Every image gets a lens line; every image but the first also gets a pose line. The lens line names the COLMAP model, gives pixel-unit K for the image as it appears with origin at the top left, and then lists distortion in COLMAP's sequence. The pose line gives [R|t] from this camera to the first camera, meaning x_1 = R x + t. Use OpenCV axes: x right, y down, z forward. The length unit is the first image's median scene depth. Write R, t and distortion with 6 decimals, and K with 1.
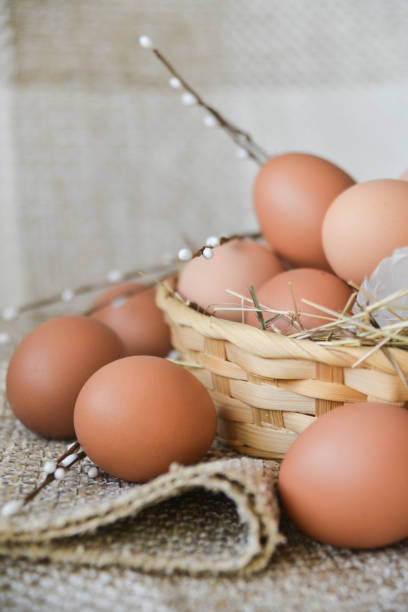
lens RADIAL K [[899.0, 0, 204.0], [0, 899.0, 306.0], [0, 0, 1]] dist [-0.011583, 0.002486]
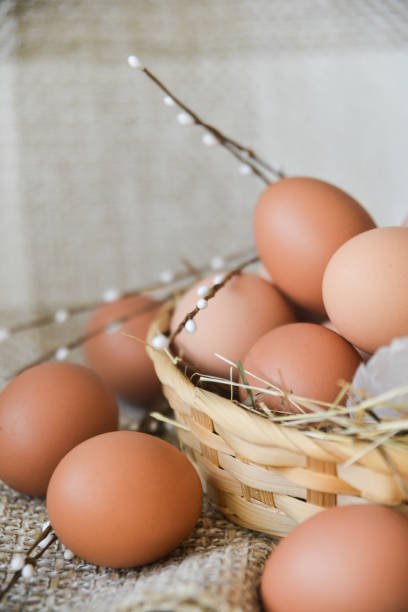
lens RADIAL K [[899.0, 0, 204.0], [0, 899.0, 306.0], [0, 0, 1]] dist [-0.011583, 0.002486]
pose [[0.999088, 0.007130, -0.042089, 0.053286], [-0.003068, 0.995398, 0.095781, -0.158404], [0.042578, -0.095564, 0.994512, 0.092713]]
